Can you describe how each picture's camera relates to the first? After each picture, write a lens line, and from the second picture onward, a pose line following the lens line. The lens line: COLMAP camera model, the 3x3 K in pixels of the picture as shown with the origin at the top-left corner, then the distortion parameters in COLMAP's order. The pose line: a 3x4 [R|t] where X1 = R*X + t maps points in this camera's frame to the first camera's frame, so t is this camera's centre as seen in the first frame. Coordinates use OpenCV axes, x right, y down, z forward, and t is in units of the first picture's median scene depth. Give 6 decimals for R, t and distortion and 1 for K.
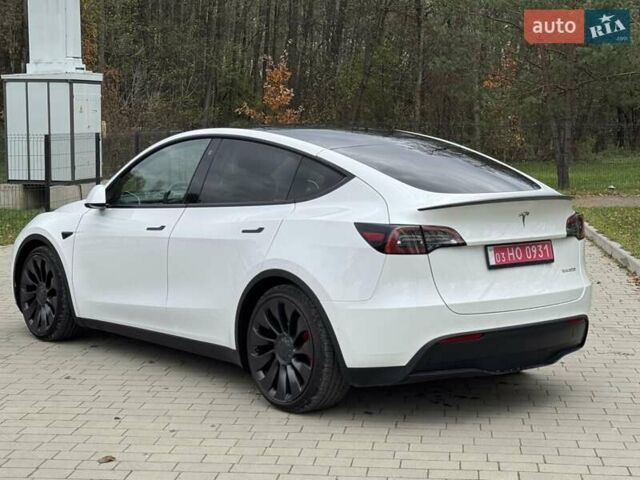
lens RADIAL K [[1220.0, 0, 324.0], [0, 1220.0, 239.7], [0, 0, 1]] dist [0.143315, 0.000000]
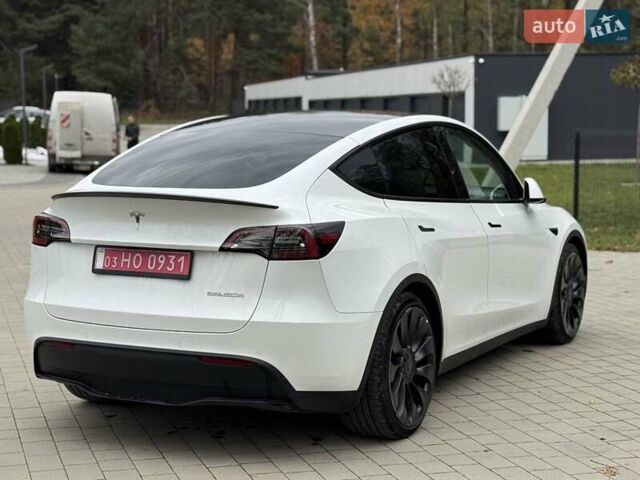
lens RADIAL K [[1220.0, 0, 317.0], [0, 1220.0, 241.3], [0, 0, 1]] dist [0.143315, 0.000000]
pose [[0.401477, 0.087478, -0.911682, 0.980357], [-0.089506, 0.994411, 0.056001, -0.060474], [0.911485, 0.059118, 0.407063, 0.782269]]
